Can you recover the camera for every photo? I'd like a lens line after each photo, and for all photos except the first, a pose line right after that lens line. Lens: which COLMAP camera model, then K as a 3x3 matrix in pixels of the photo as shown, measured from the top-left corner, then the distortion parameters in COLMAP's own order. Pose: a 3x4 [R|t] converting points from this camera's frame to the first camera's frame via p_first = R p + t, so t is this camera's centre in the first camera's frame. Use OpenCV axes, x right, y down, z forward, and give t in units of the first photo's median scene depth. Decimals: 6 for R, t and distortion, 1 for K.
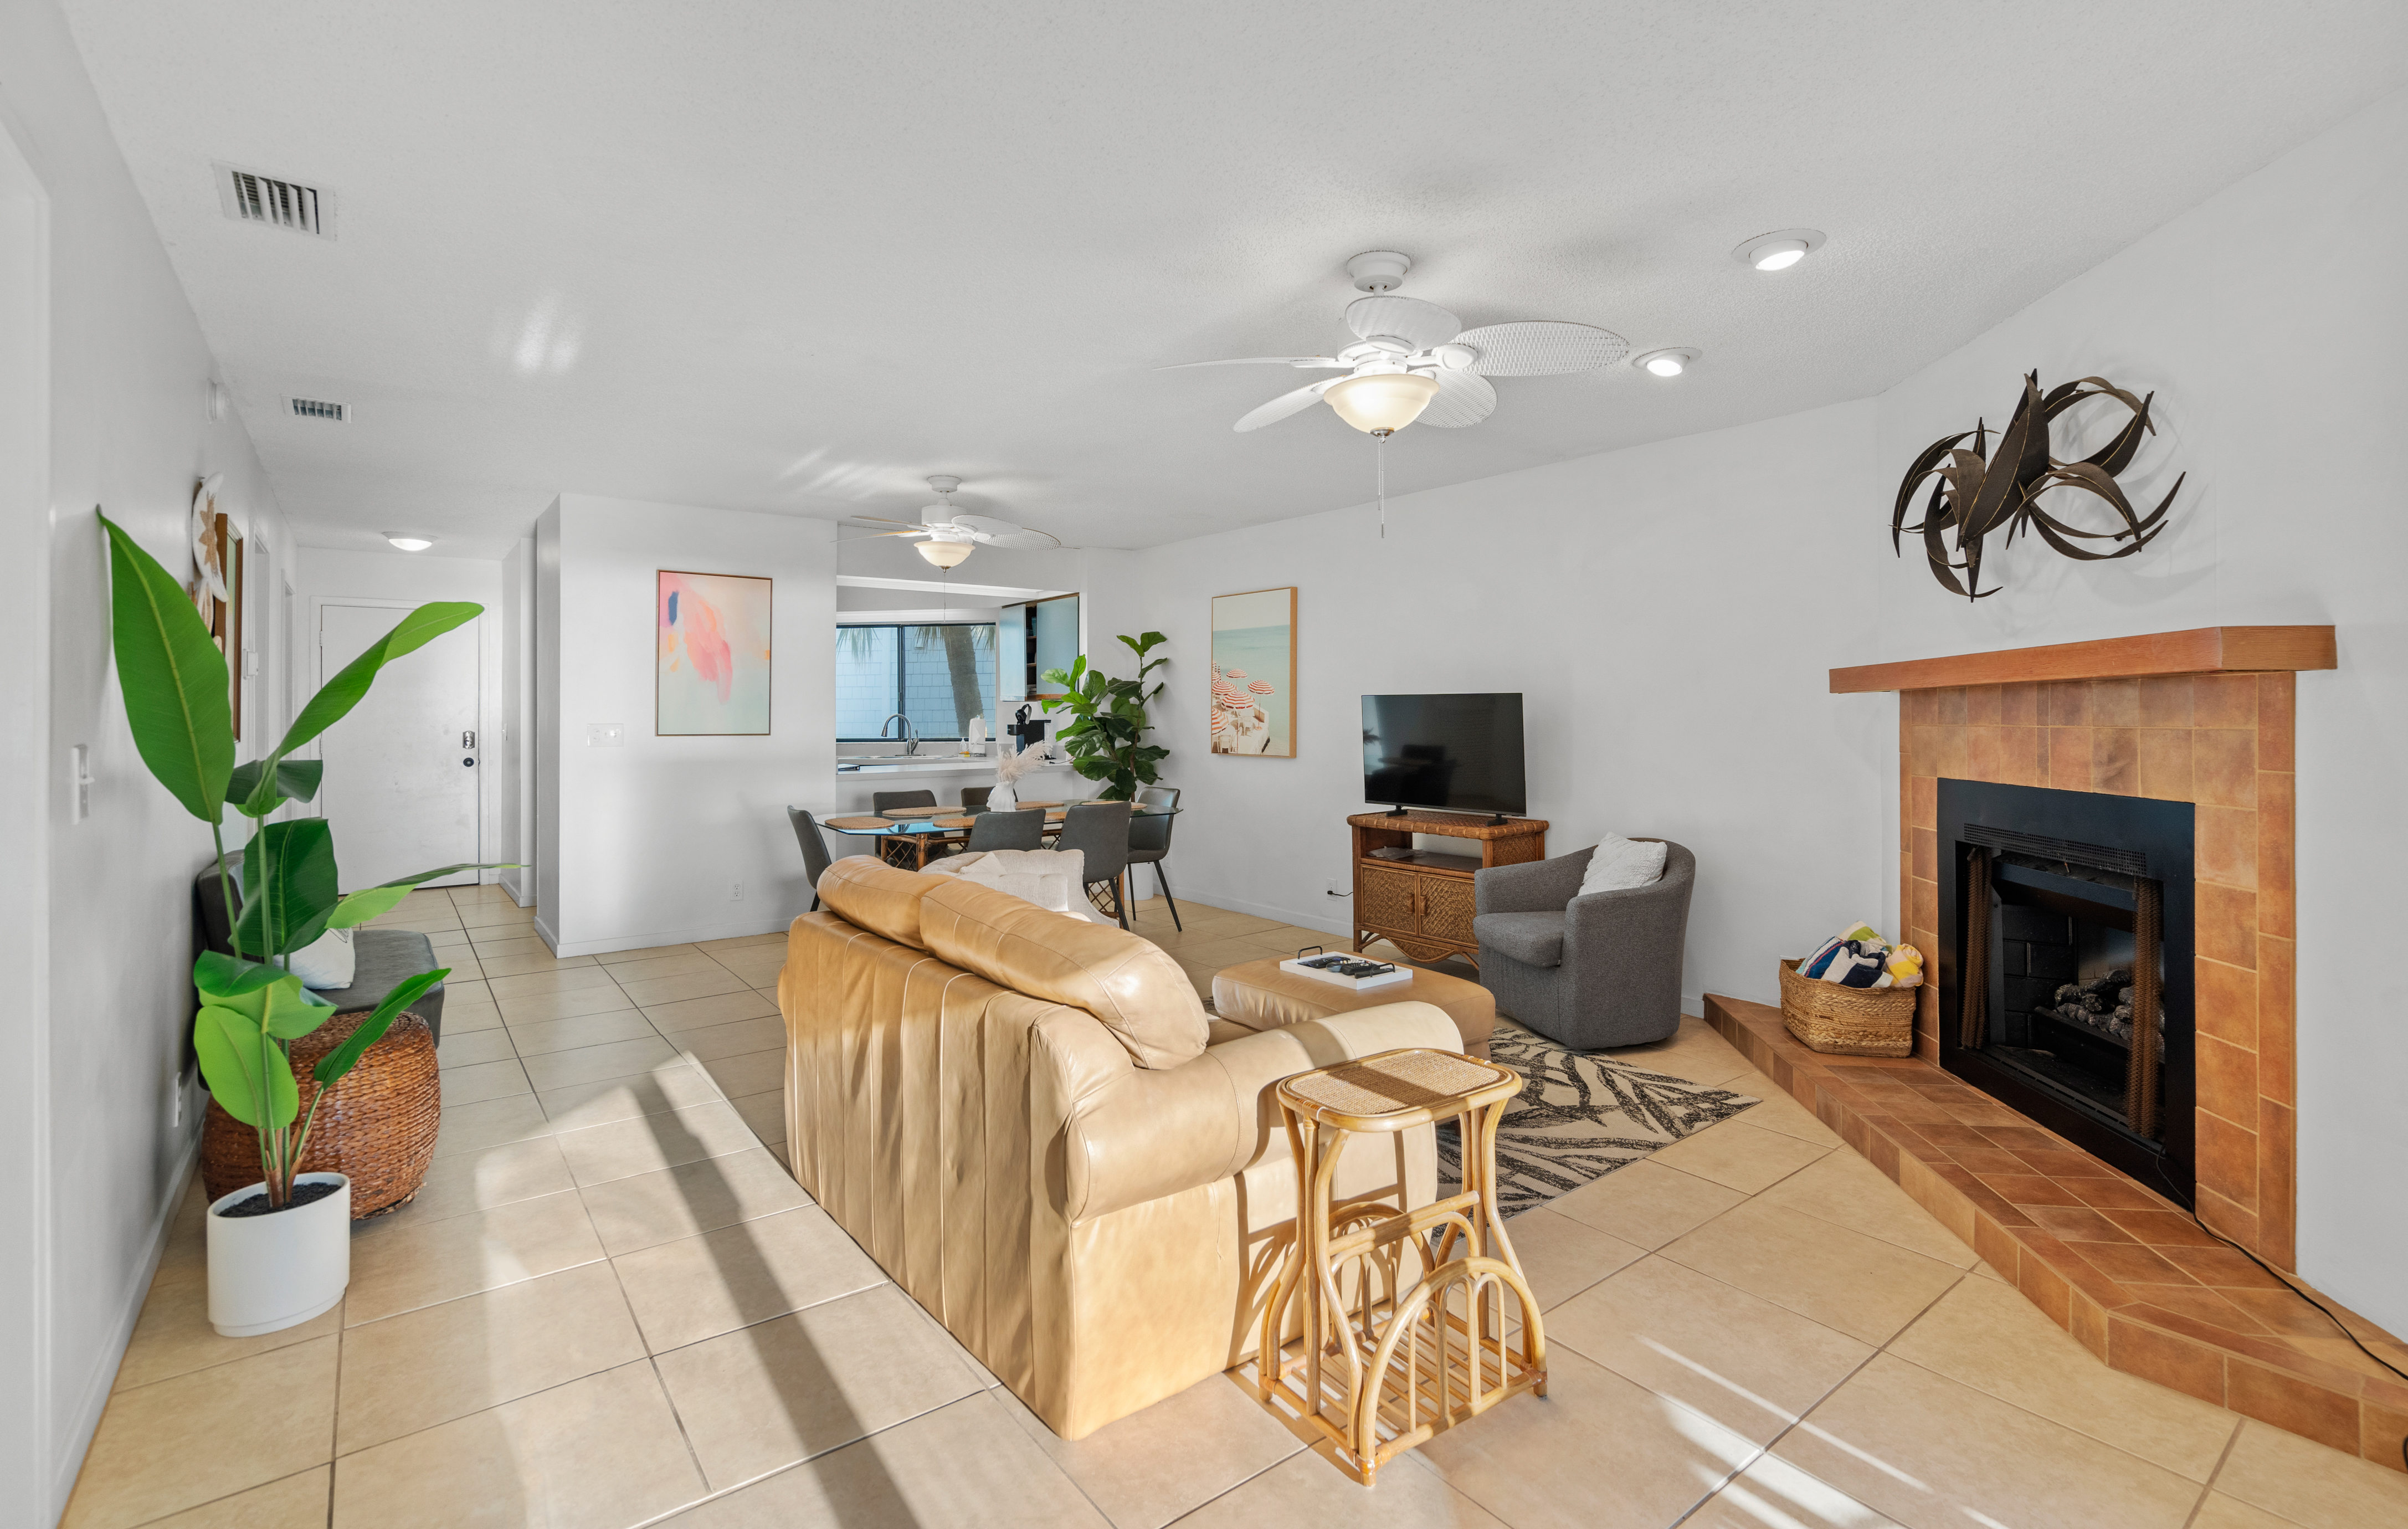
lens RADIAL K [[1100.0, 0, 1205.9], [0, 1100.0, 717.1], [0, 0, 1]] dist [0.002913, 0.002296]
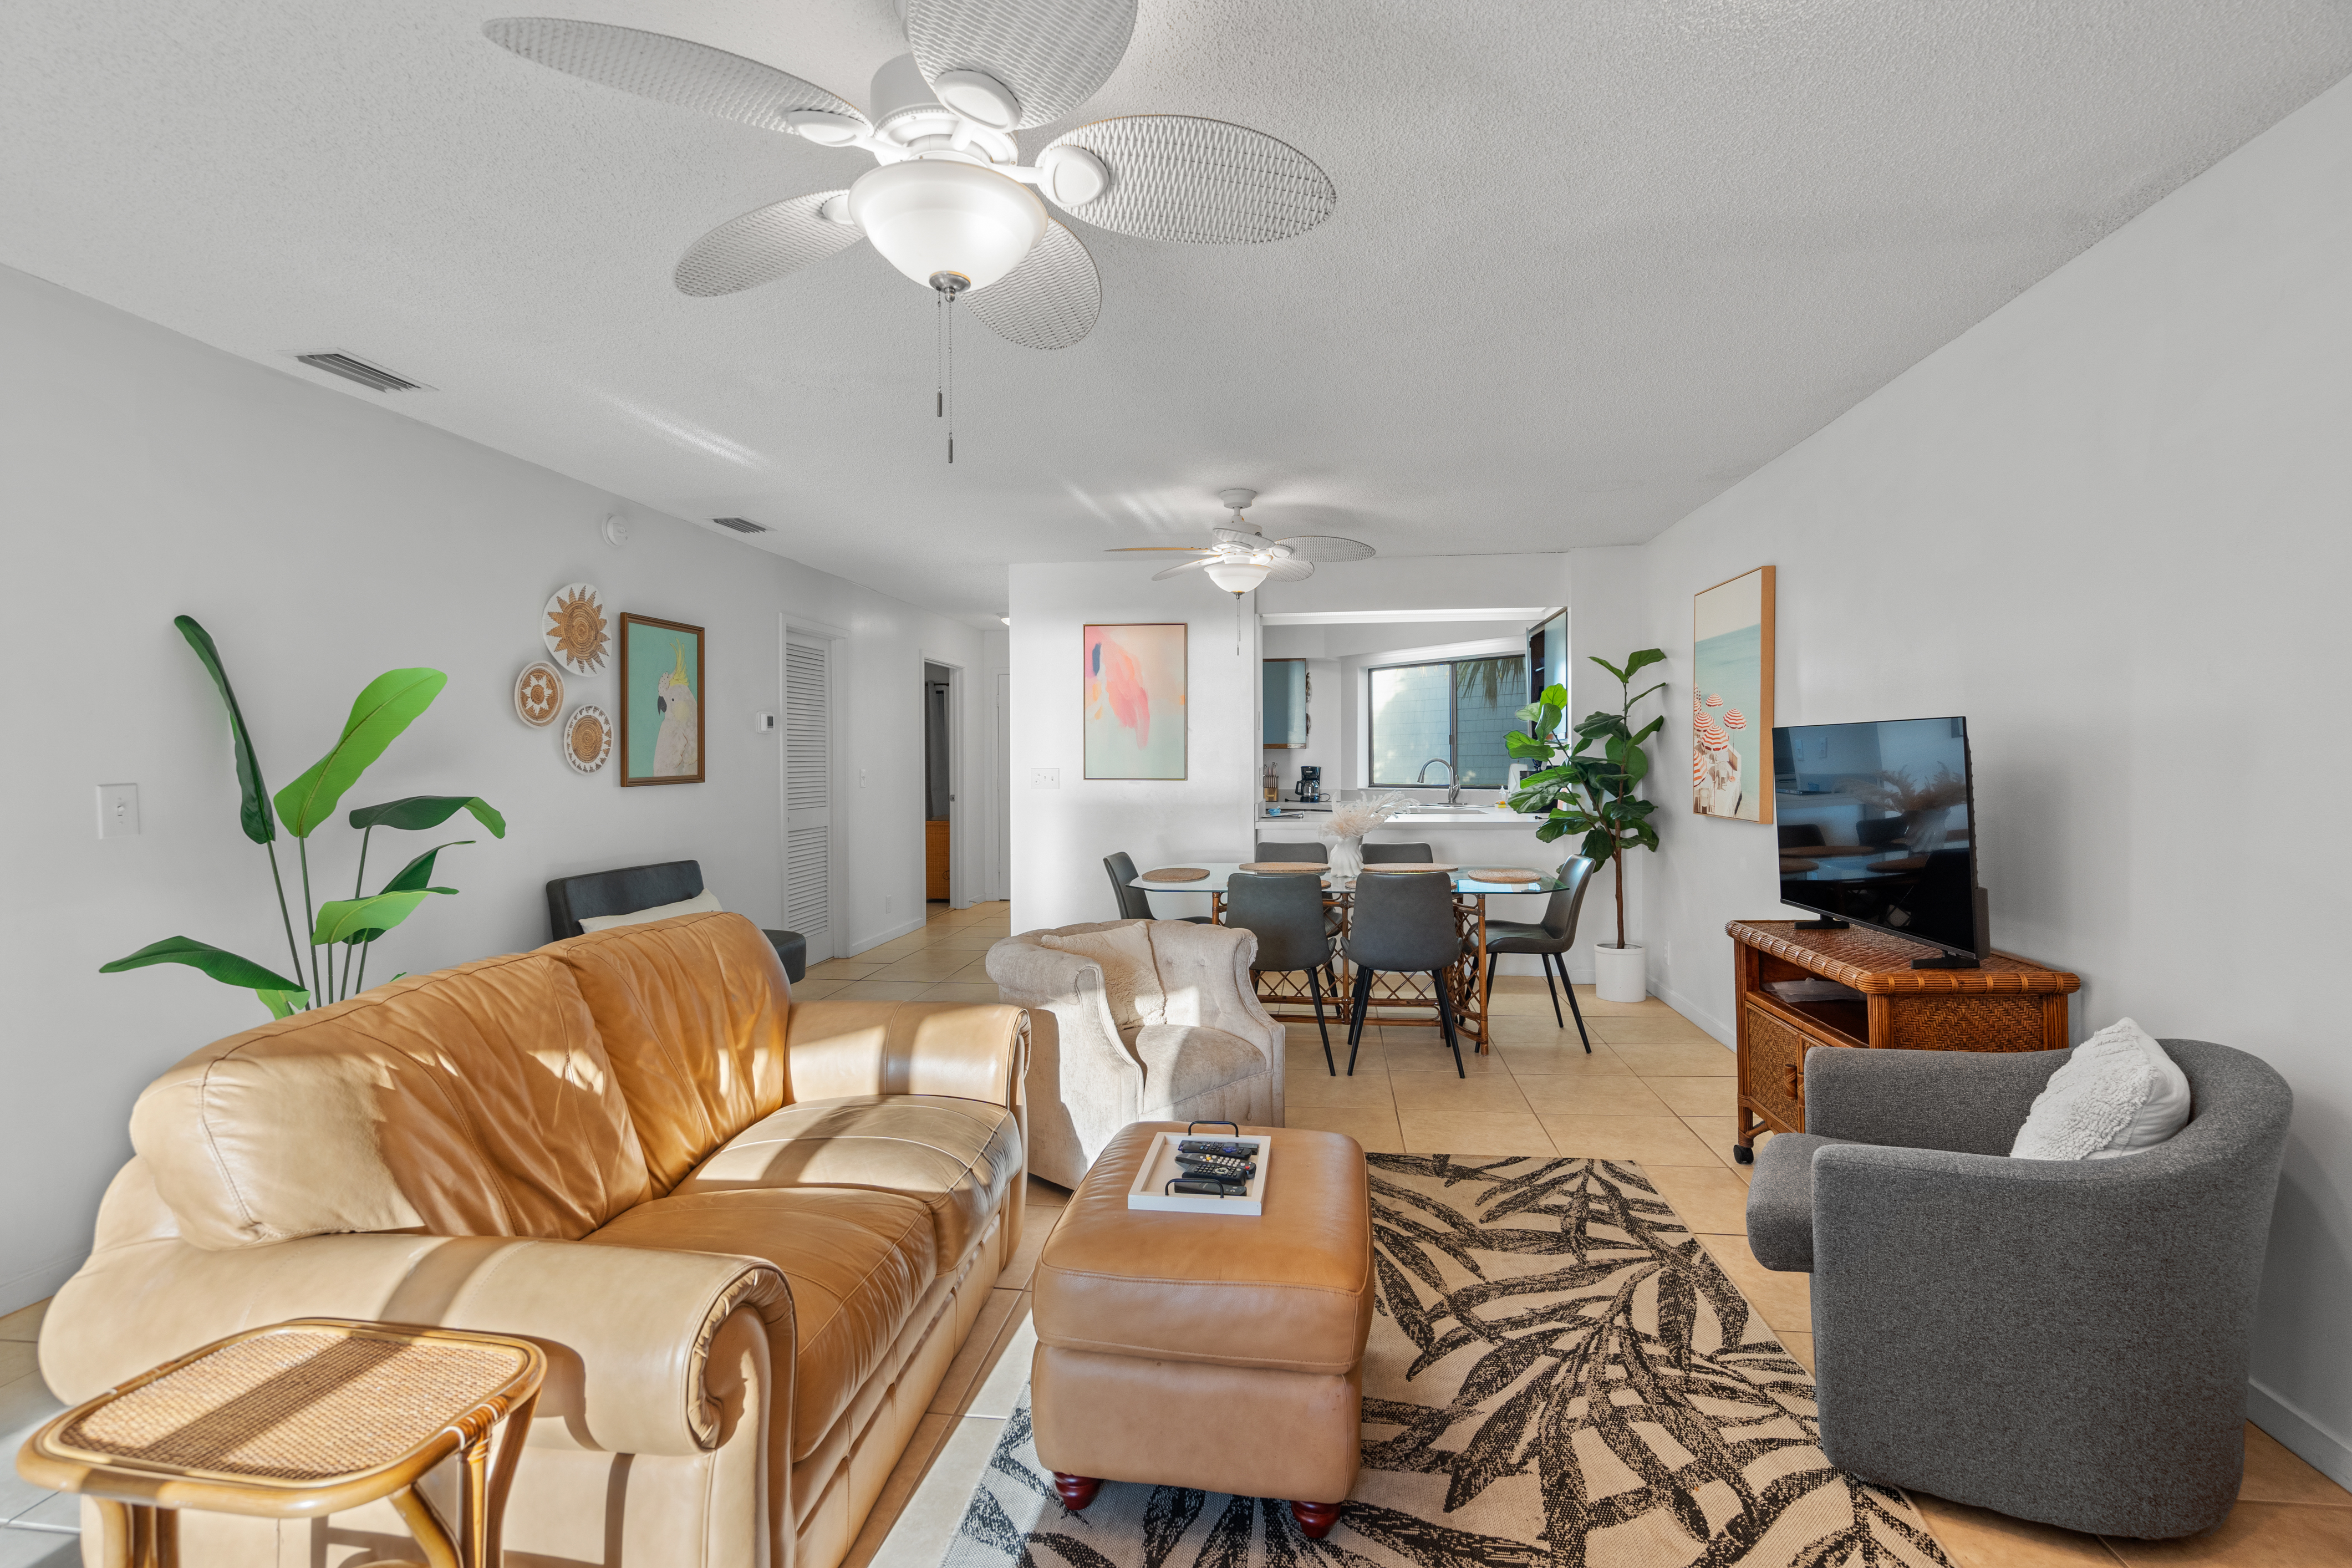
lens RADIAL K [[1069.5, 0, 1194.3], [0, 1069.5, 764.4], [0, 0, 1]] dist [-0.008847, 0.001819]
pose [[0.707578, 0.004308, -0.706622, 0.515883], [-0.001539, 0.999988, 0.004555, -0.002946], [0.706634, -0.002136, 0.707576, 0.534673]]
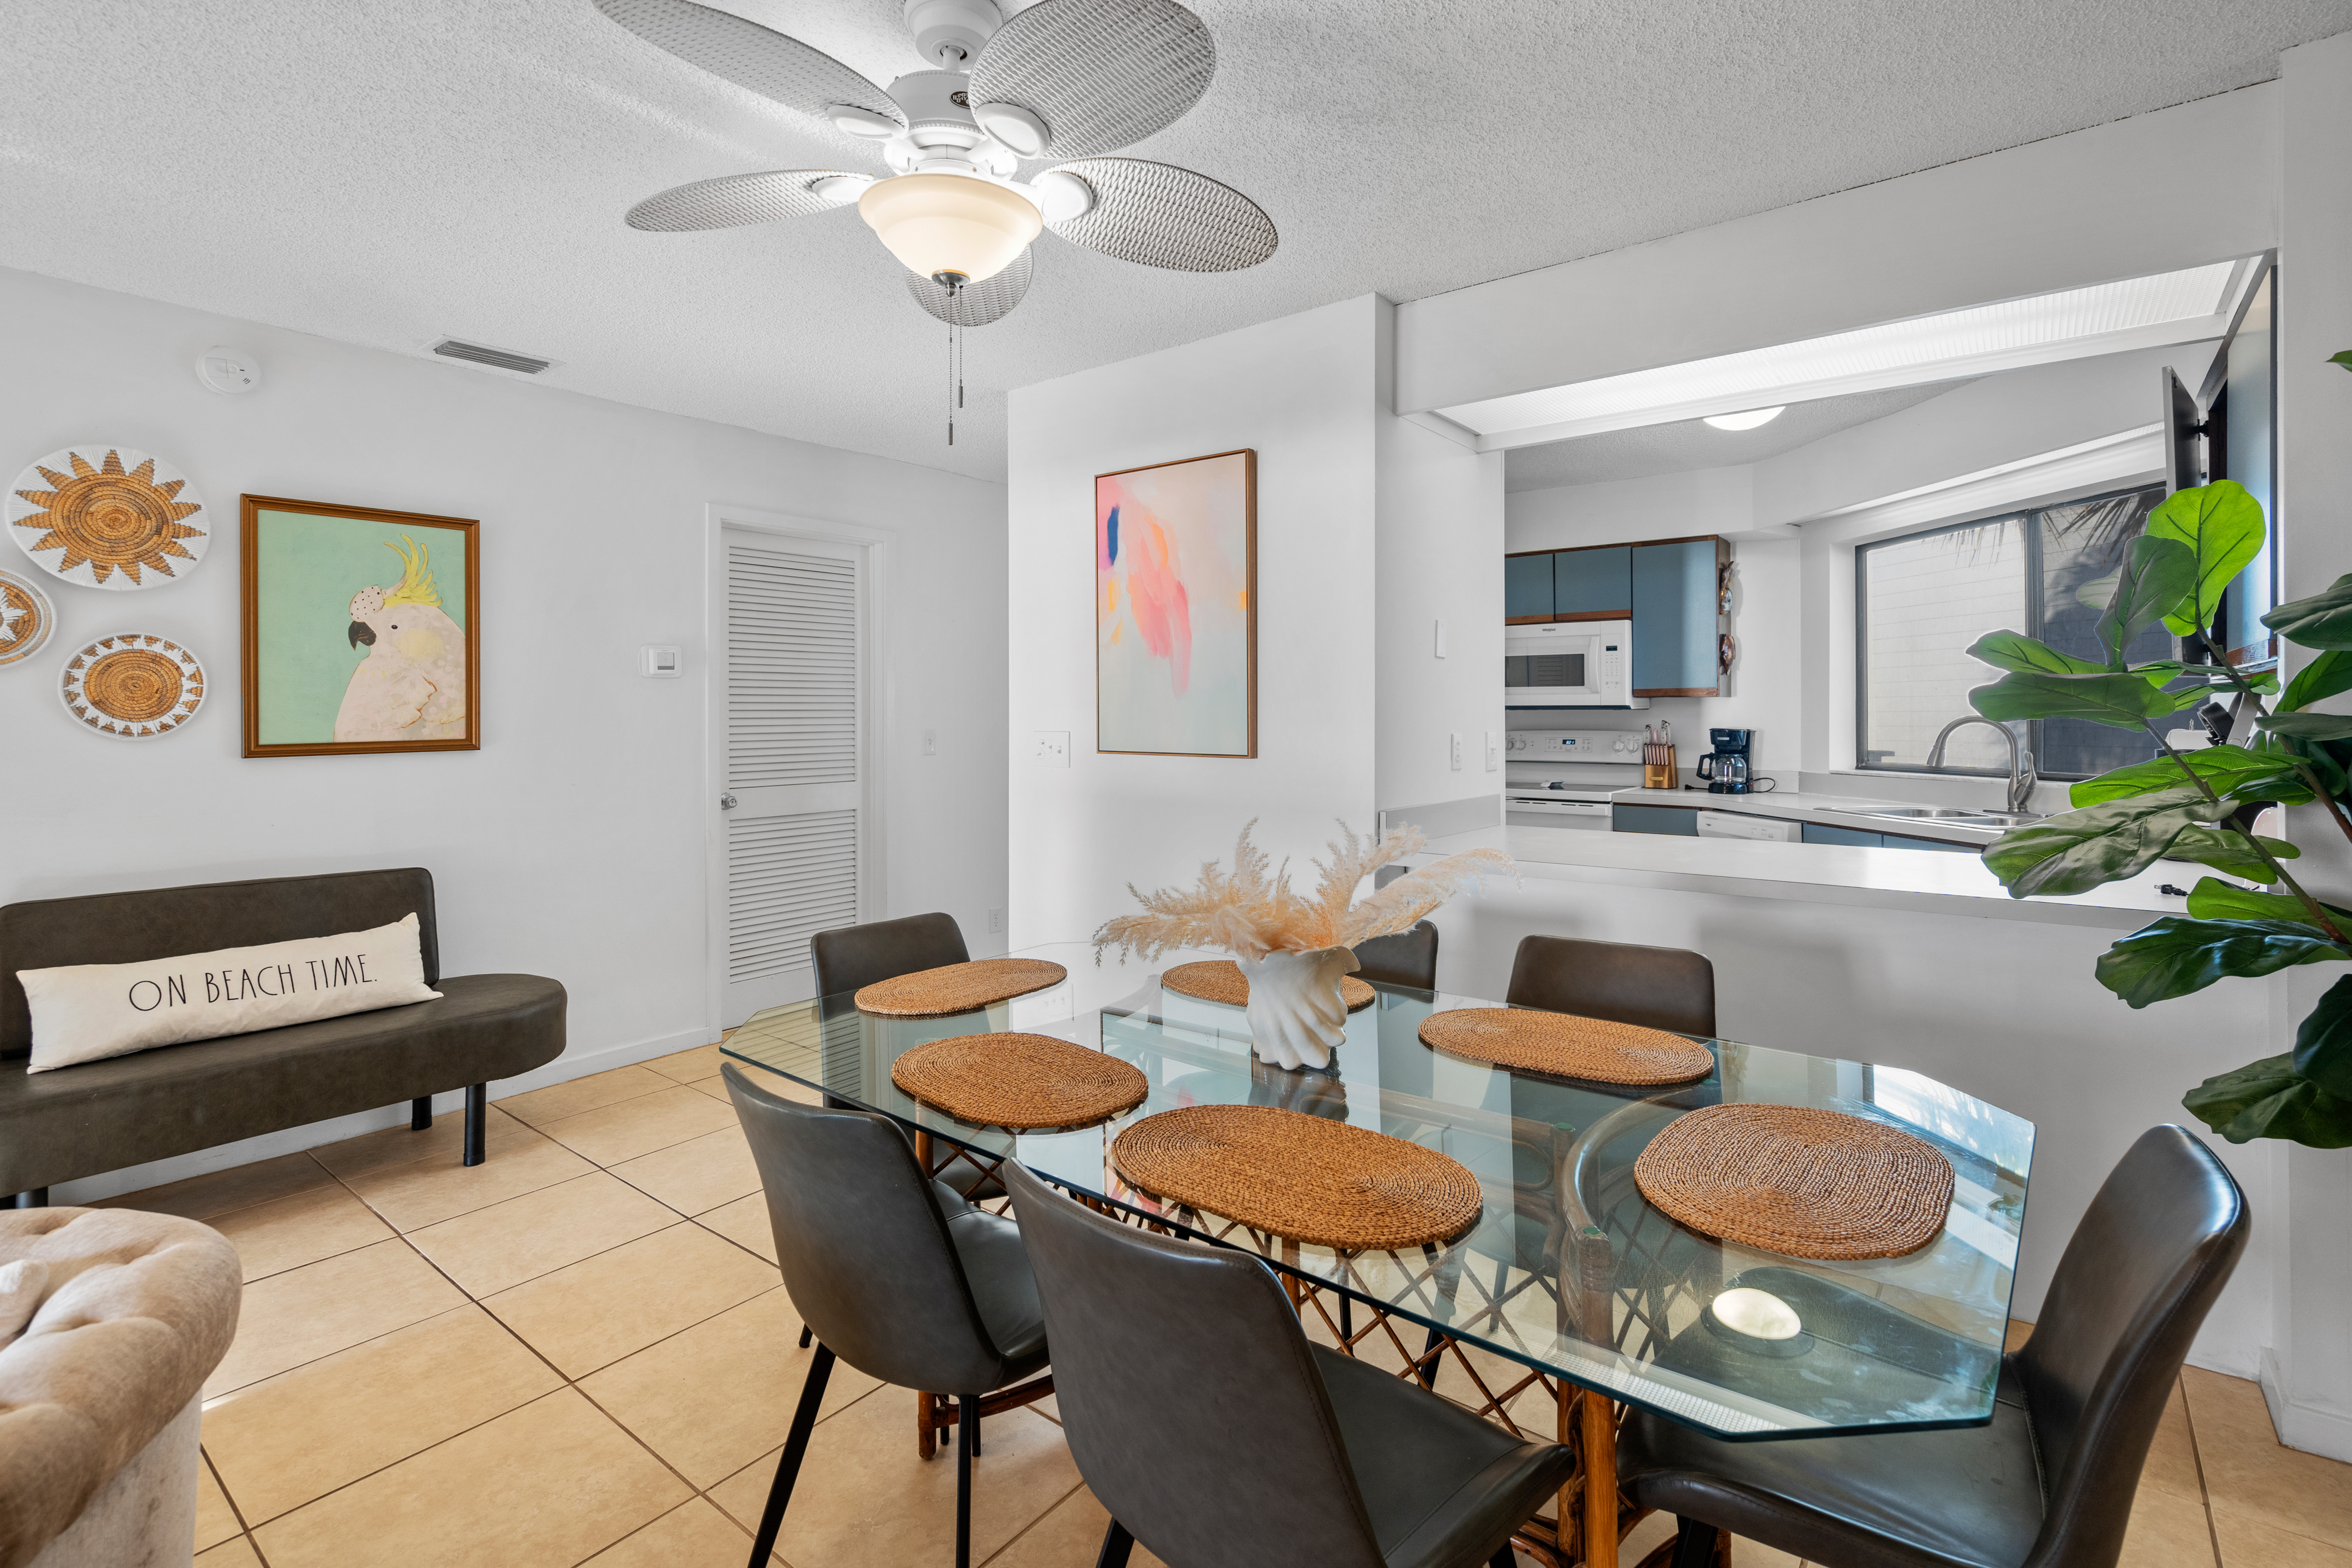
lens RADIAL K [[1069.5, 0, 1203.5], [0, 1069.5, 713.6], [0, 0, 1]] dist [-0.008847, 0.001819]
pose [[0.242312, 0.003175, -0.970193, 0.136984], [-0.002579, 0.999993, 0.002628, -0.008317], [0.970195, 0.001865, 0.242318, 1.469269]]
